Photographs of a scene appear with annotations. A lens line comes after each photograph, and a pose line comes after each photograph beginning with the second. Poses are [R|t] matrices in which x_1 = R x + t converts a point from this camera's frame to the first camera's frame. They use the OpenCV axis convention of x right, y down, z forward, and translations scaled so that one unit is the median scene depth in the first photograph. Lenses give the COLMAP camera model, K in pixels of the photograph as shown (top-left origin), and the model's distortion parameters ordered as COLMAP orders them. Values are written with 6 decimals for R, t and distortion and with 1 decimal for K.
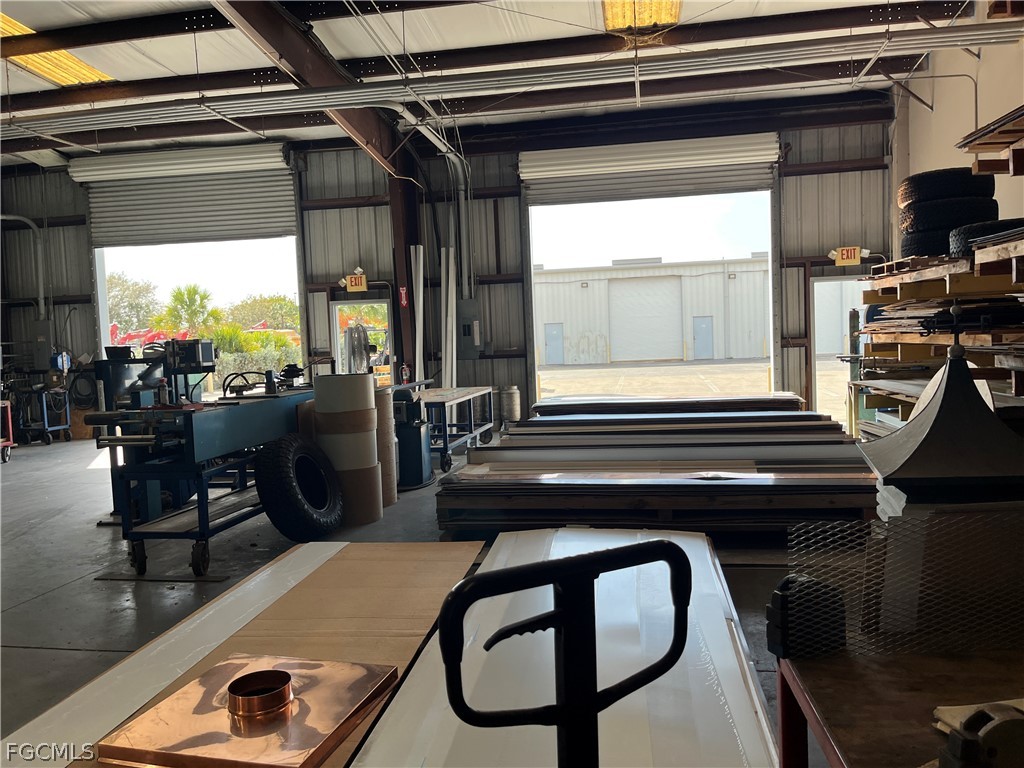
lens RADIAL K [[772.9, 0, 512.0], [0, 772.9, 384.0], [0, 0, 1]] dist [0.001749, 0.001274]
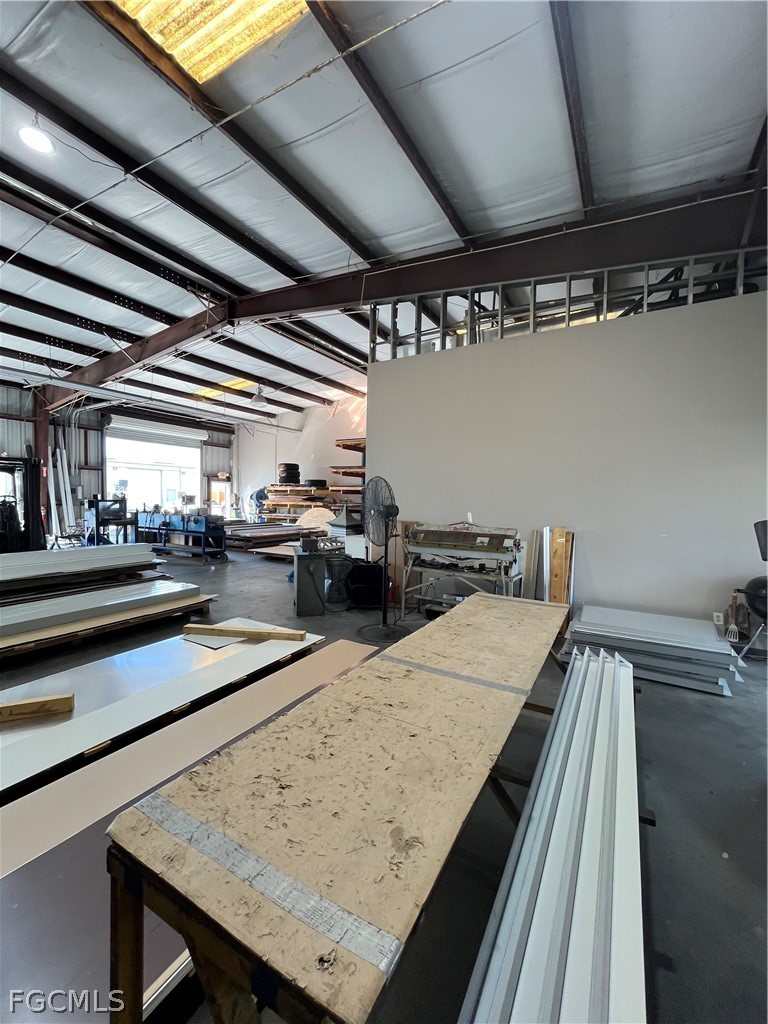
lens RADIAL K [[419.8, 0, 384.0], [0, 419.8, 512.0], [0, 0, 1]] dist [0.000780, 0.000130]
pose [[0.352876, 0.014521, 0.935558, -0.857198], [0.022737, 0.999451, -0.024088, 0.033672], [-0.935394, 0.029772, 0.352352, -0.175335]]
